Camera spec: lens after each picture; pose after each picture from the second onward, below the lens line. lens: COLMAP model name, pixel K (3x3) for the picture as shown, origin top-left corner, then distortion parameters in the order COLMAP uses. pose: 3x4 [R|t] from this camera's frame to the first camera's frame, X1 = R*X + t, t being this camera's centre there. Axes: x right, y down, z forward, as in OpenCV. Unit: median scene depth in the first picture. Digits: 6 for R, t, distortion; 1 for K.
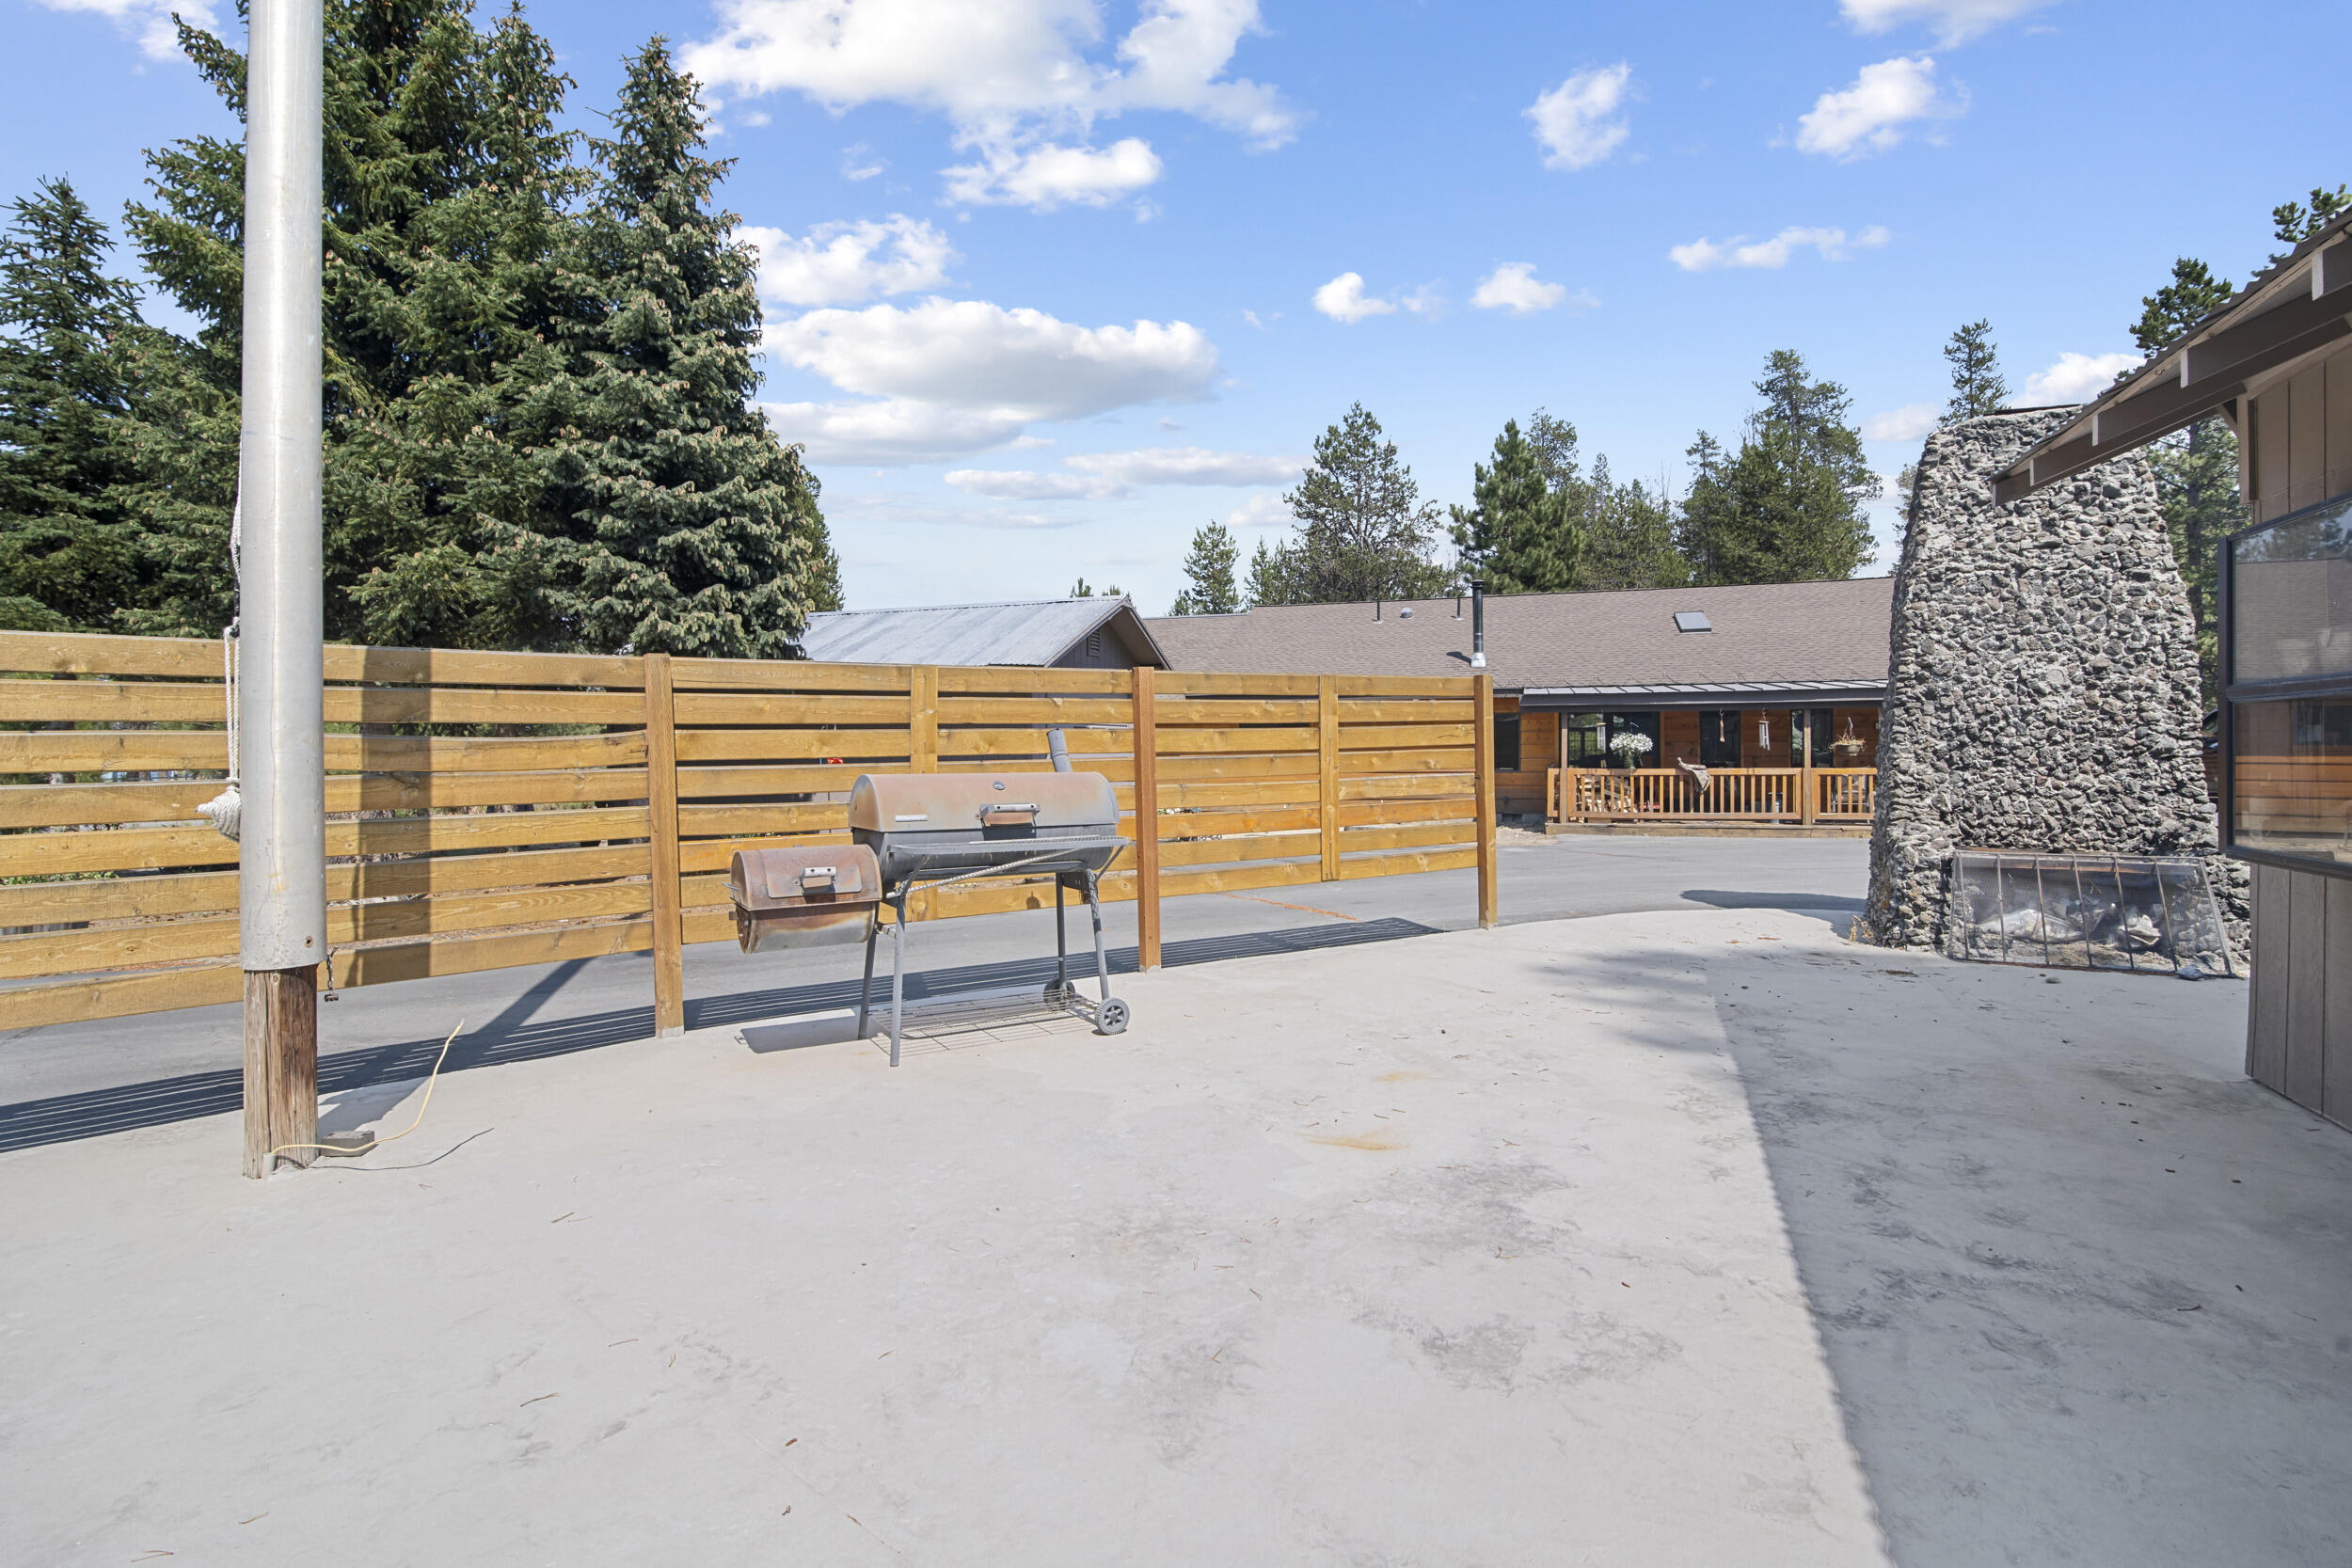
lens RADIAL K [[1095.9, 0, 1175.8], [0, 1095.9, 738.8], [0, 0, 1]] dist [-0.001176, -0.007610]
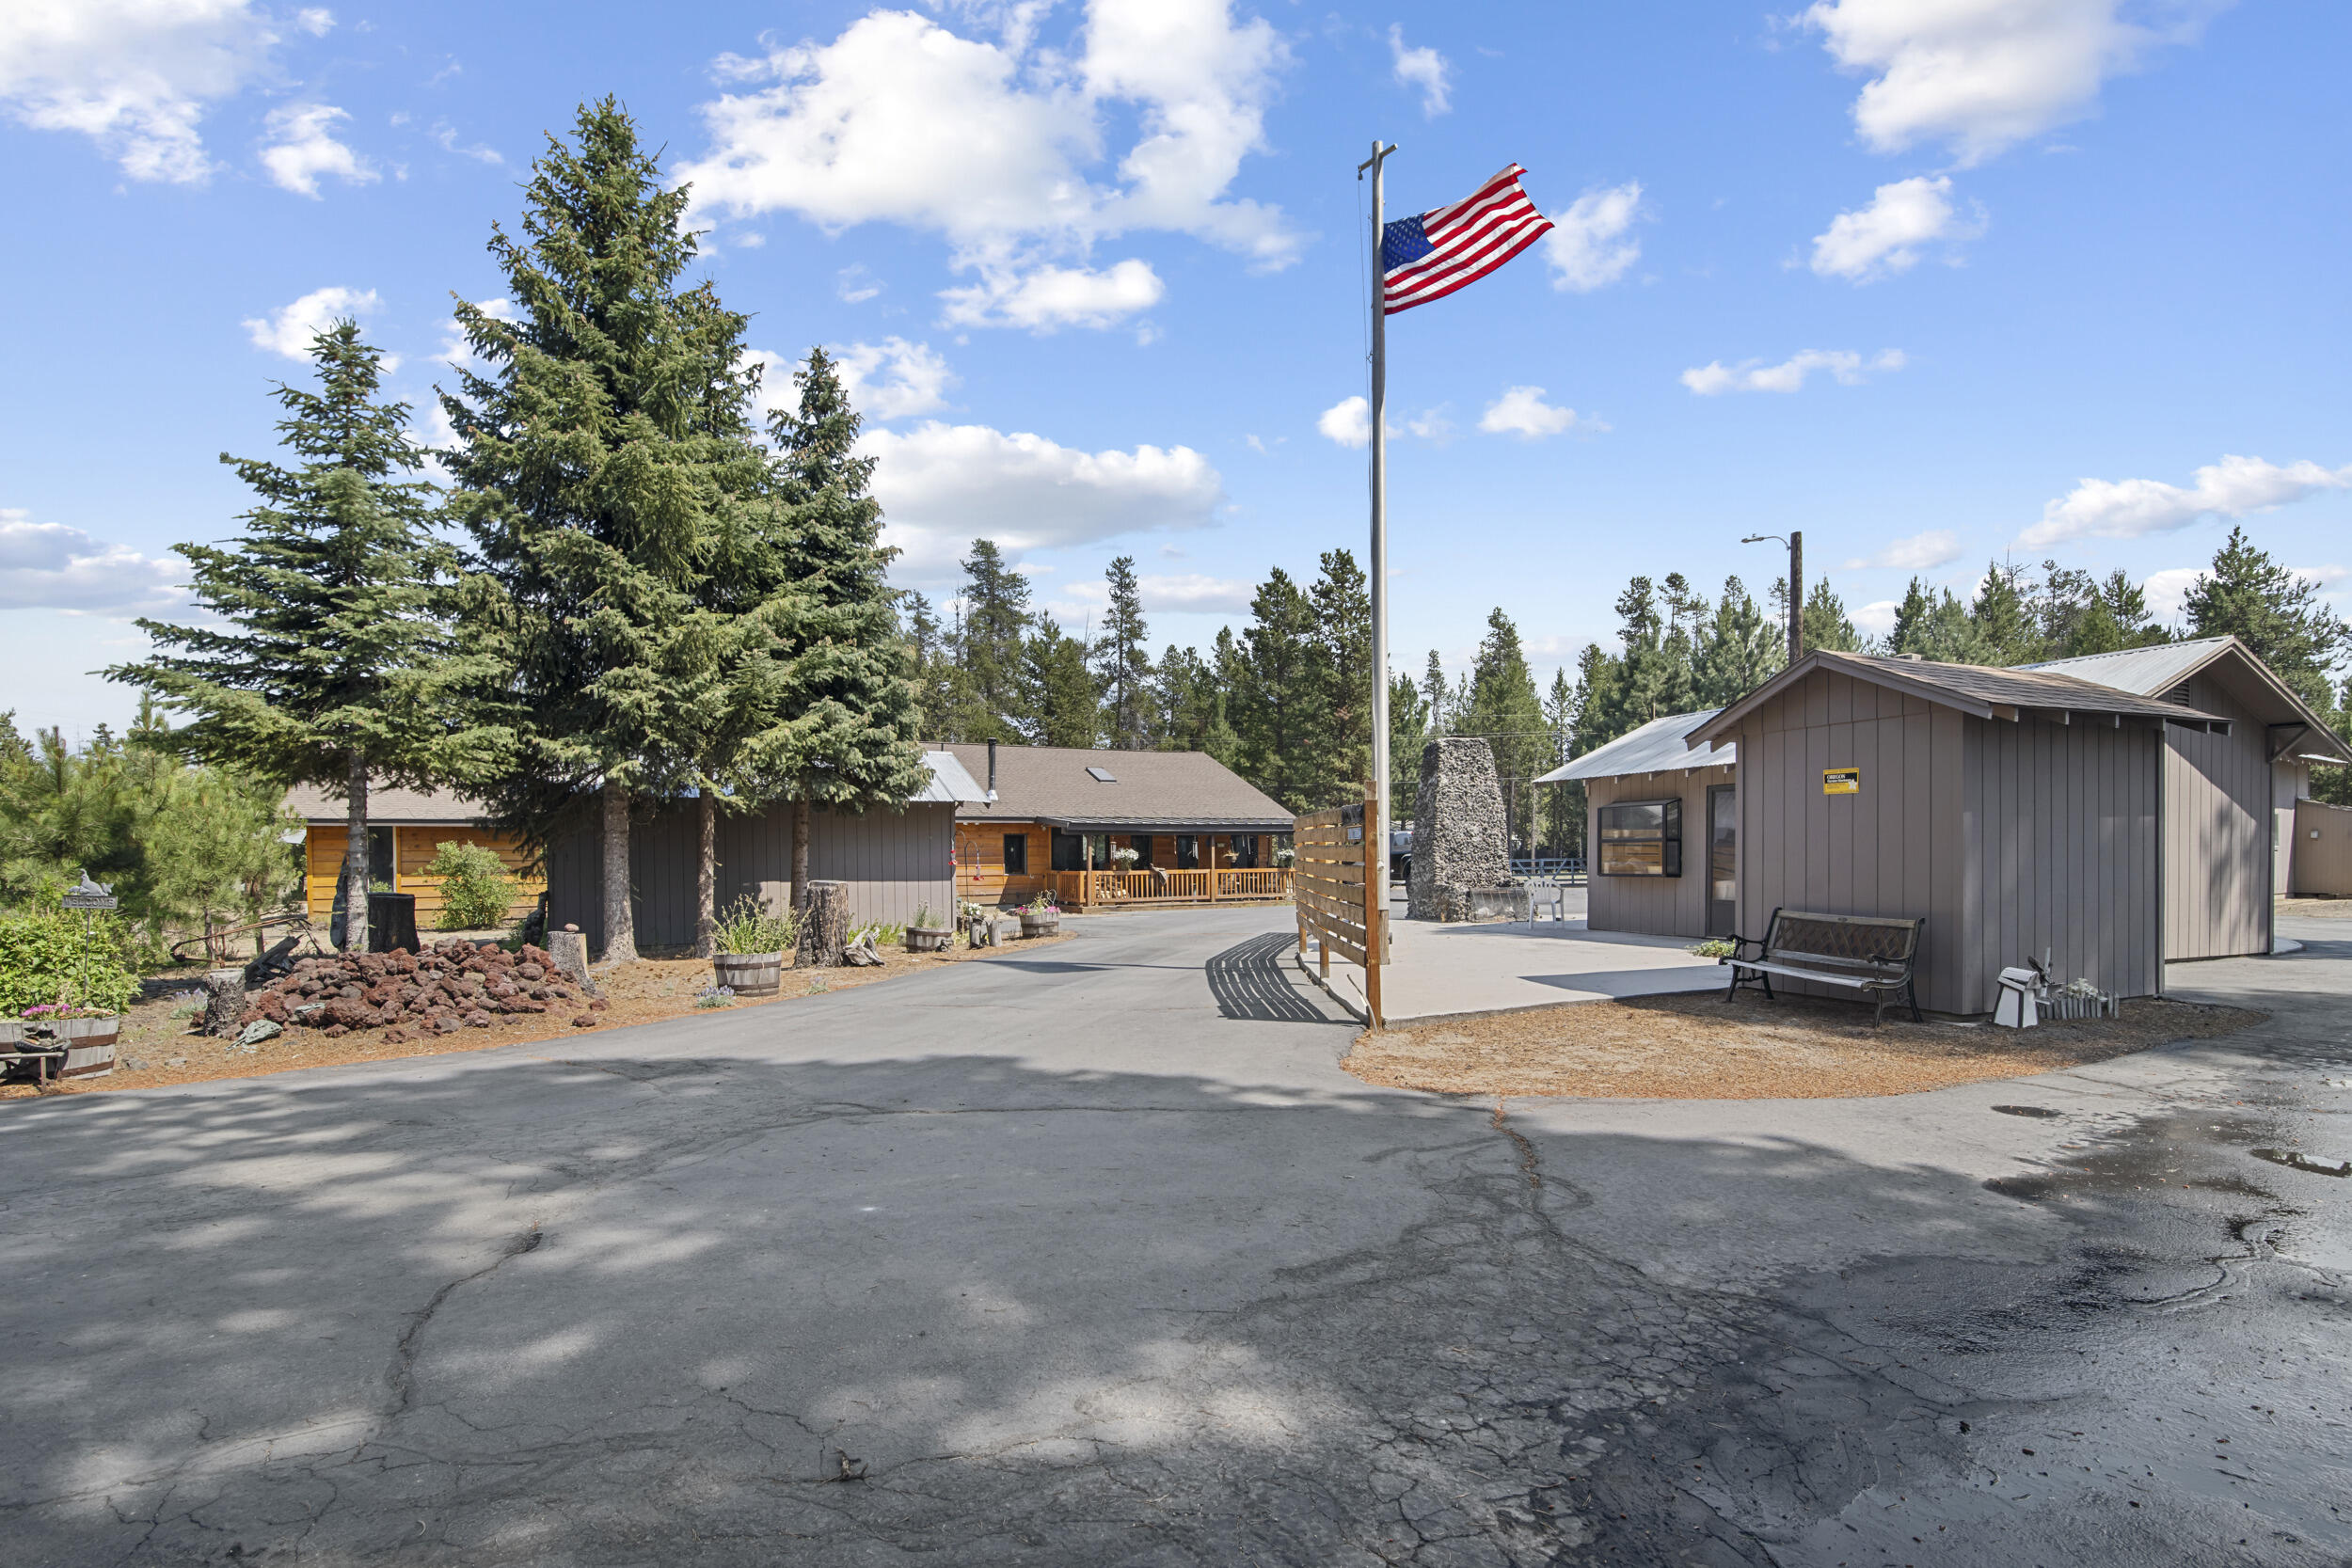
lens RADIAL K [[1104.9, 0, 1175.7], [0, 1104.9, 846.4], [0, 0, 1]] dist [0.000155, -0.005568]
pose [[0.716068, 0.007199, 0.697993, -0.653733], [-0.003011, 0.999969, -0.007224, 0.003394], [-0.698024, 0.003071, 0.716068, -0.199630]]
